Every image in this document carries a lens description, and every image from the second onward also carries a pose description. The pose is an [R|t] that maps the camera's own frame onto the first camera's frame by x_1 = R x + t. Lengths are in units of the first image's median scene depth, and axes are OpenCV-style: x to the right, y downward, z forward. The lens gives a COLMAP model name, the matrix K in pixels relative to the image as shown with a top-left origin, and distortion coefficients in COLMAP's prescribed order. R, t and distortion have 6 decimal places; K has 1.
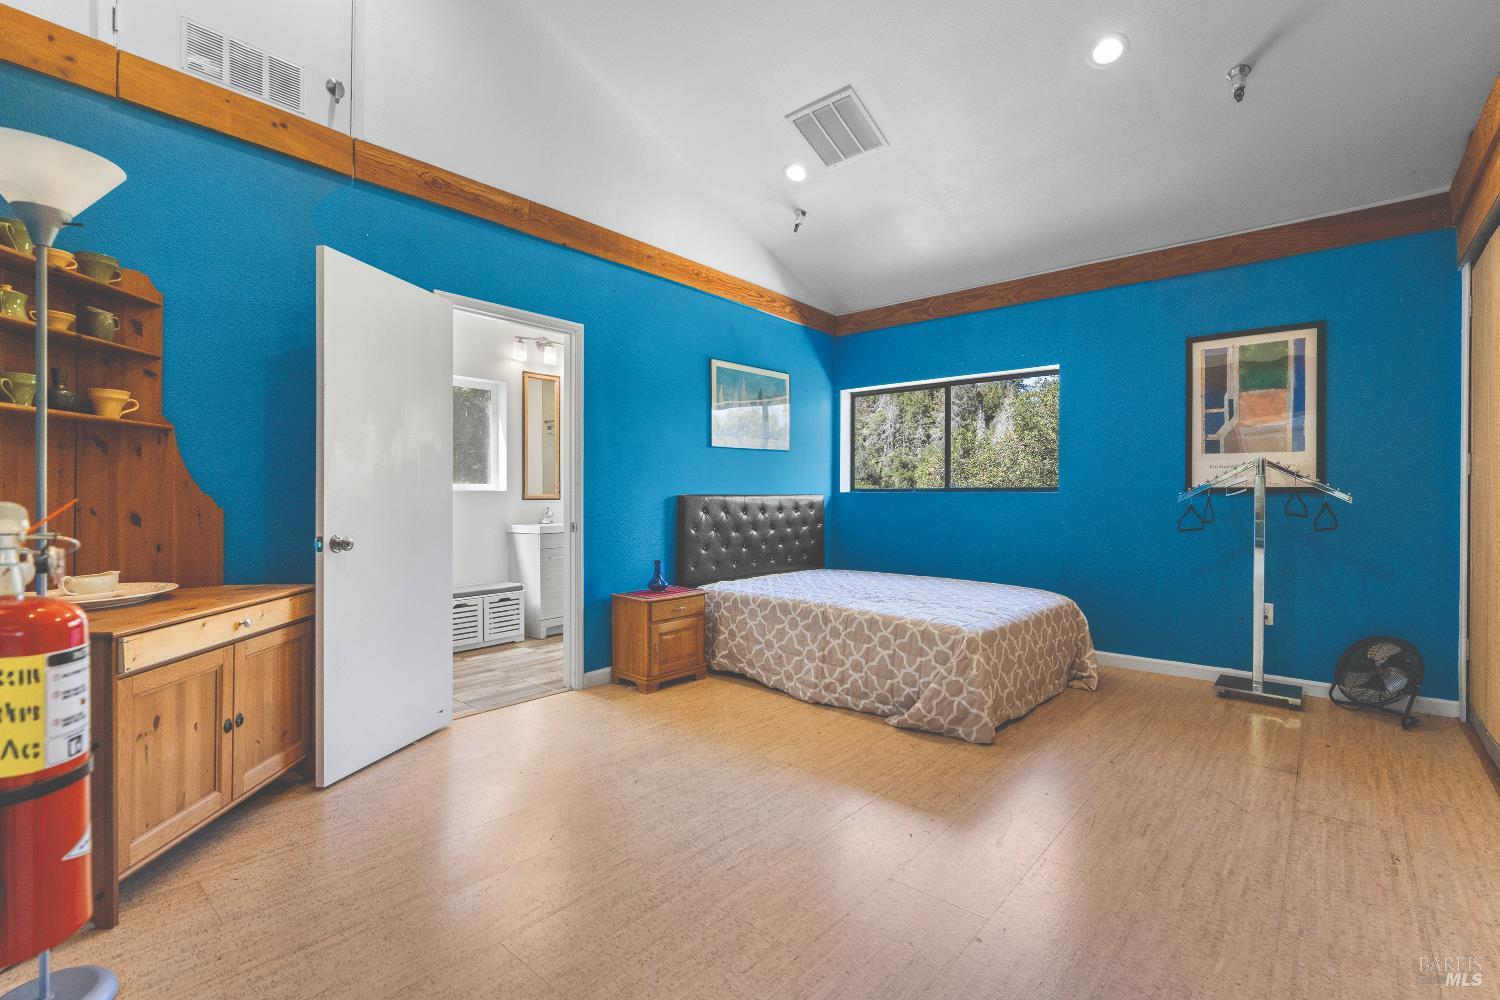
lens RADIAL K [[682.1, 0, 747.6], [0, 682.1, 495.4], [0, 0, 1]] dist [0.001094, 0.000086]
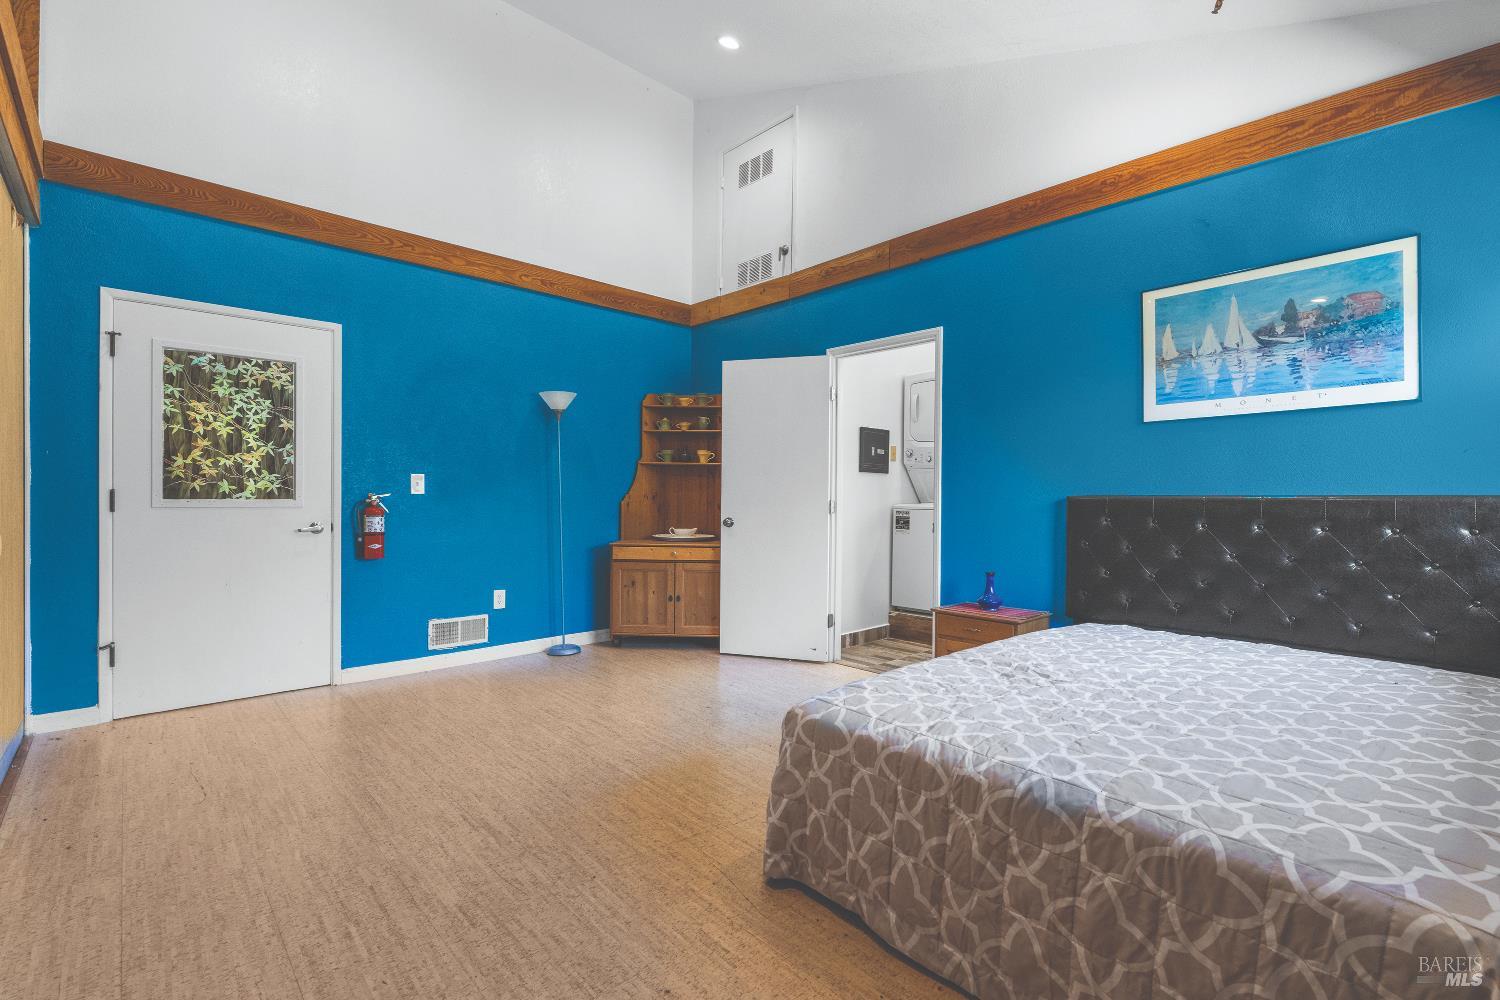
lens RADIAL K [[682.1, 0, 749.8], [0, 682.1, 499.5], [0, 0, 1]] dist [0.001094, 0.000086]
pose [[-0.121846, -0.002511, -0.992546, 0.934747], [-0.009167, 0.999957, -0.001404, 0.008775], [0.992507, 0.008927, -0.121864, 1.001126]]
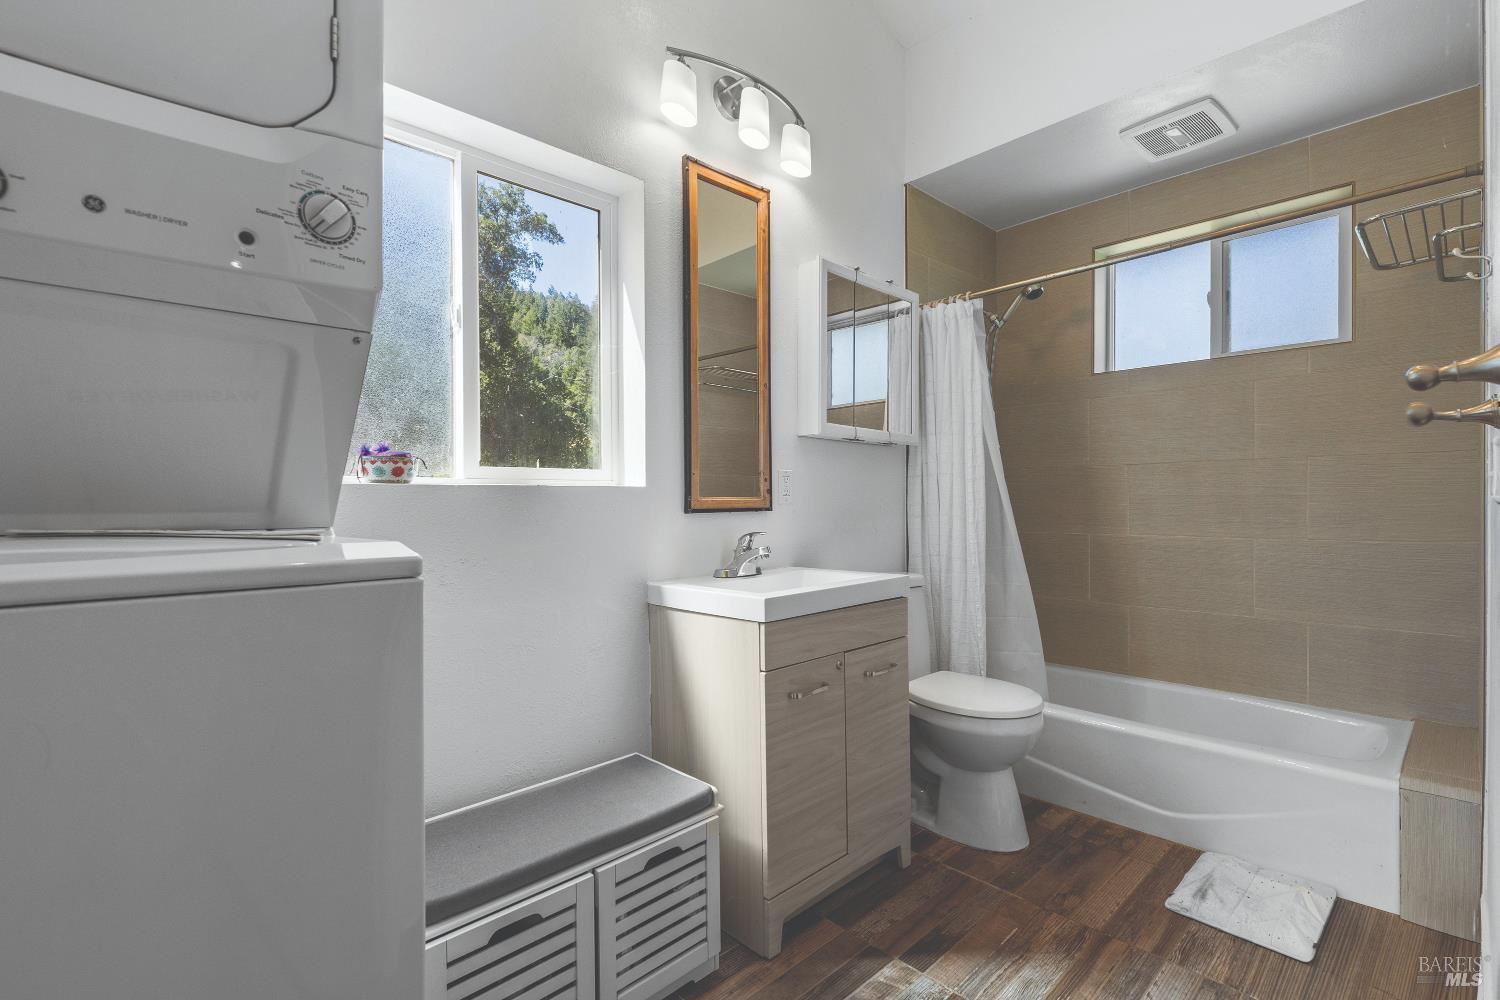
lens RADIAL K [[682.1, 0, 752.7], [0, 682.1, 500.6], [0, 0, 1]] dist [0.001094, 0.000086]
pose [[0.995513, -0.010528, -0.094038, -0.282943], [0.010246, 0.999941, -0.003489, 0.001821], [0.094069, 0.002510, 0.995563, 0.696397]]
